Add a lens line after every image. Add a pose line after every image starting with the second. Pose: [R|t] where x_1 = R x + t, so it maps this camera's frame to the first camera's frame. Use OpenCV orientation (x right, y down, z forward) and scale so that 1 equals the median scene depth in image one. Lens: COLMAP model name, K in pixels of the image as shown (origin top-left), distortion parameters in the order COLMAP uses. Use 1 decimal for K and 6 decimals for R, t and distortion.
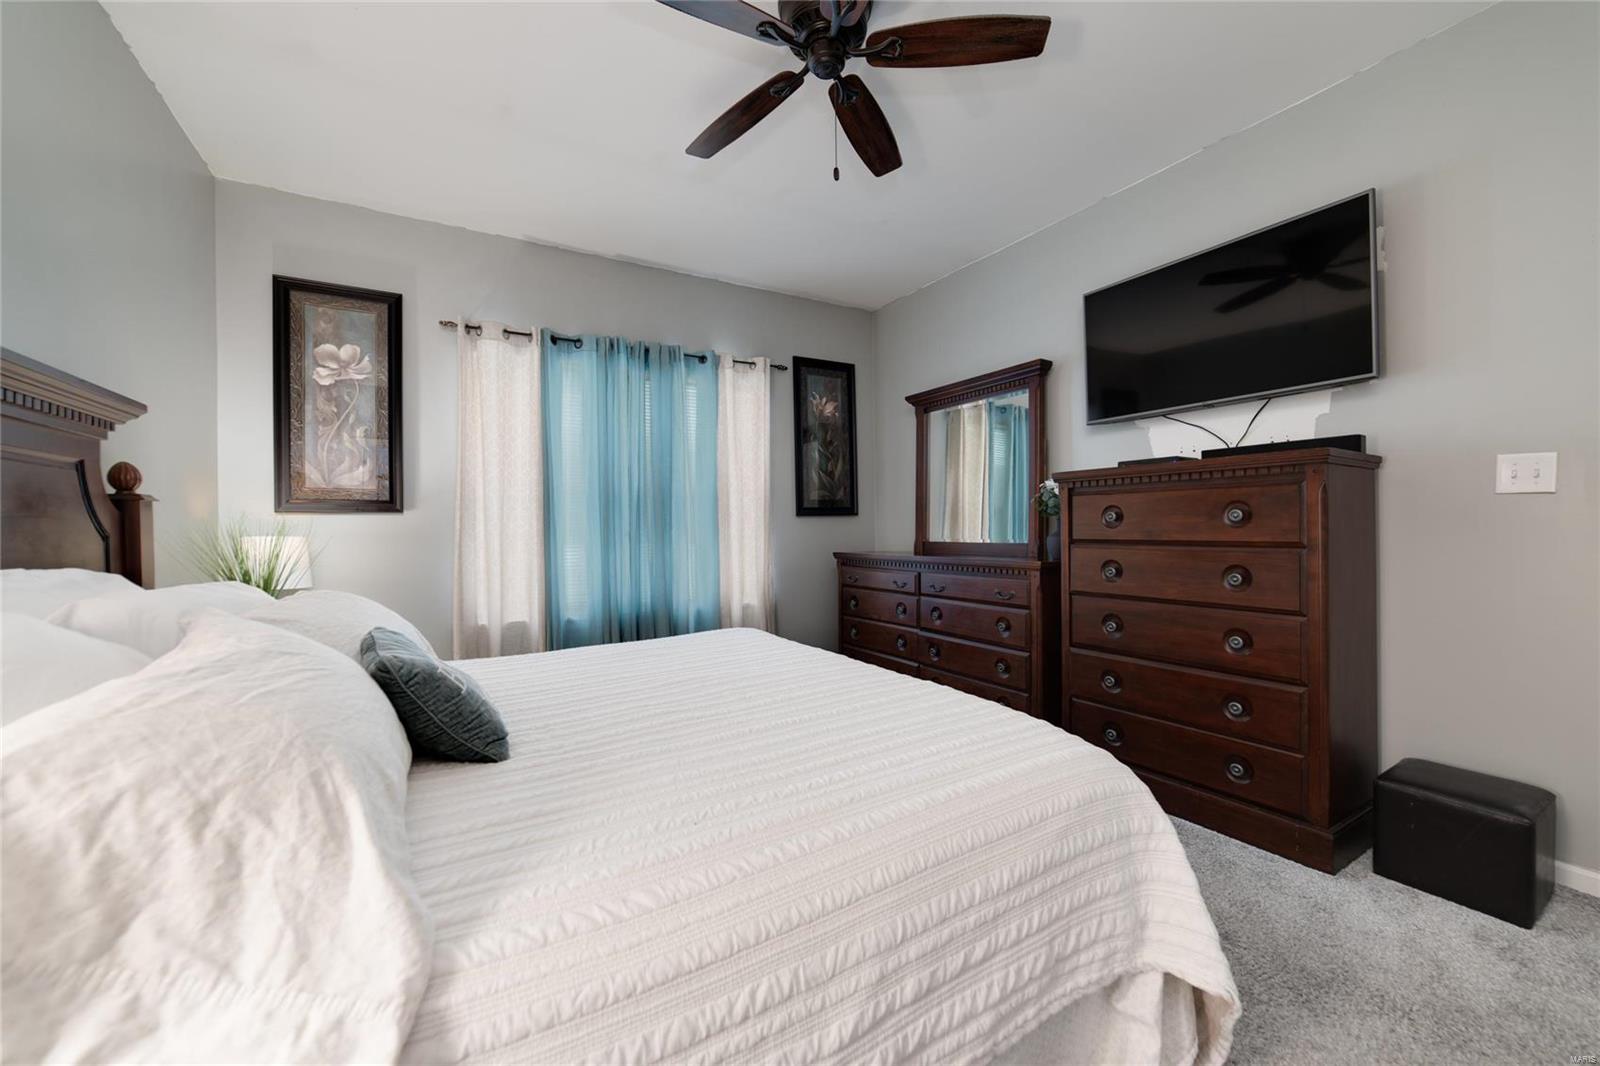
lens RADIAL K [[620.0, 0, 814.6], [0, 620.0, 529.5], [0, 0, 1]] dist [-0.015636, 0.004366]
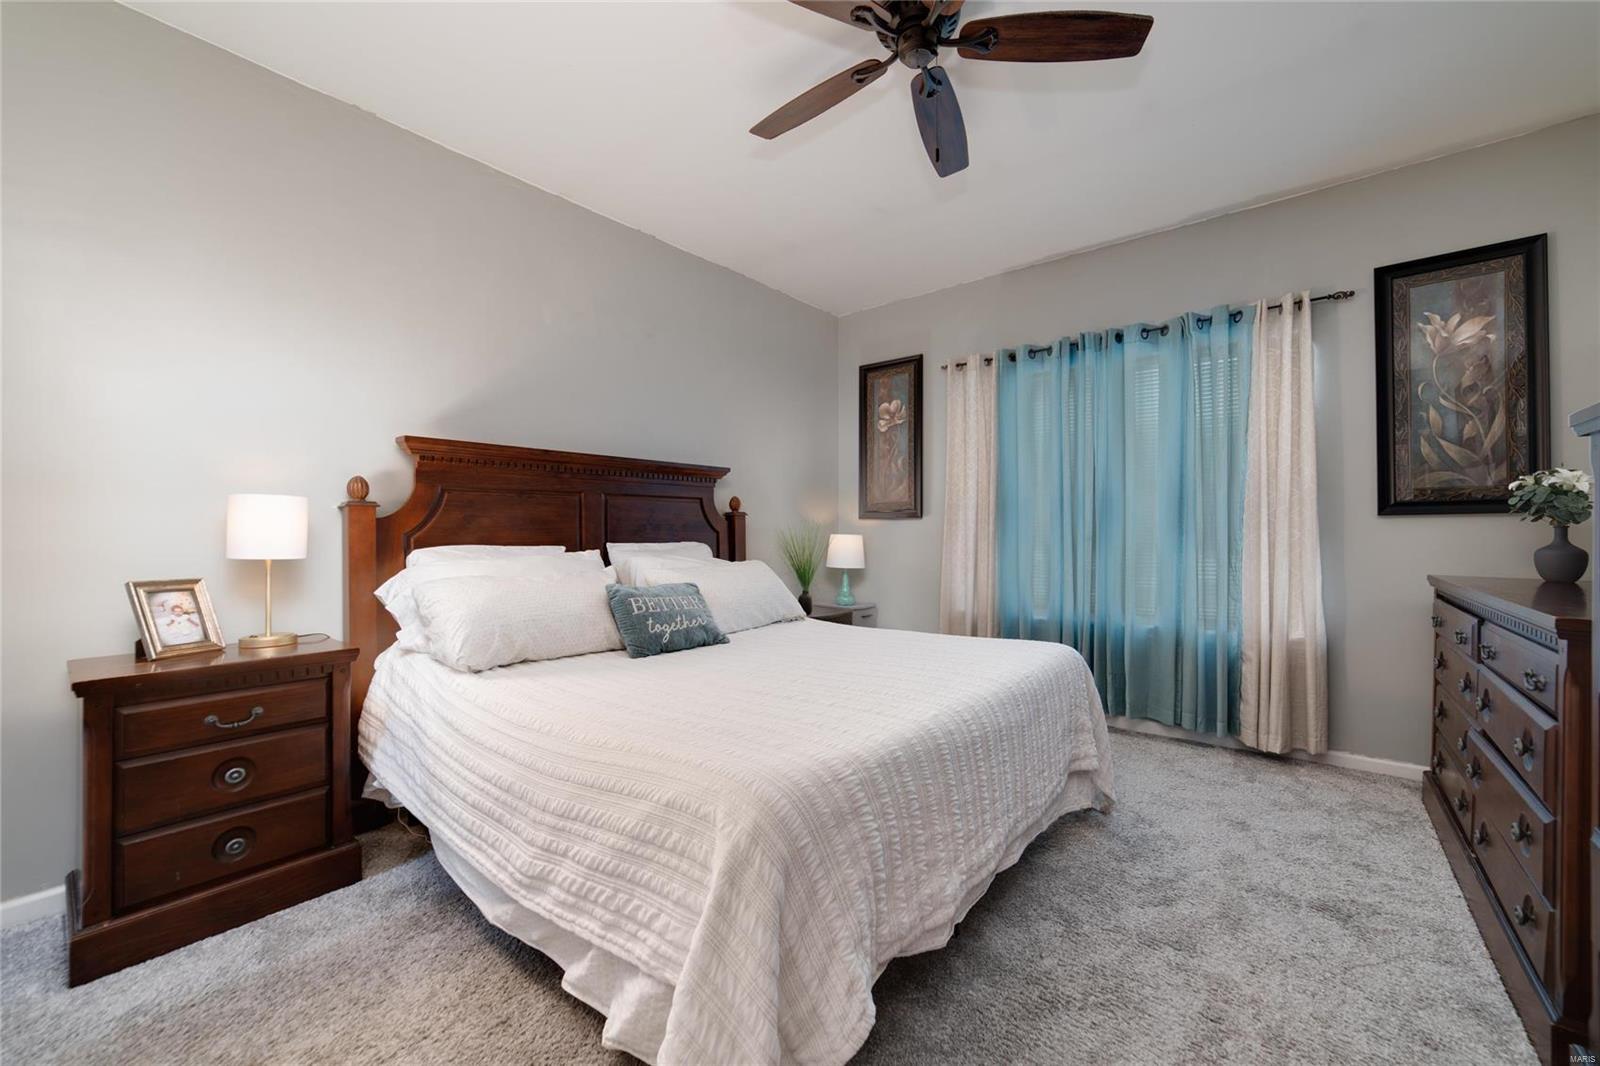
lens RADIAL K [[620.0, 0, 813.2], [0, 620.0, 535.5], [0, 0, 1]] dist [-0.015636, 0.004366]
pose [[0.350590, 0.018600, -0.936344, 0.516945], [-0.005773, 0.999827, 0.017700, -0.011841], [0.936511, -0.000800, 0.350637, 0.313316]]
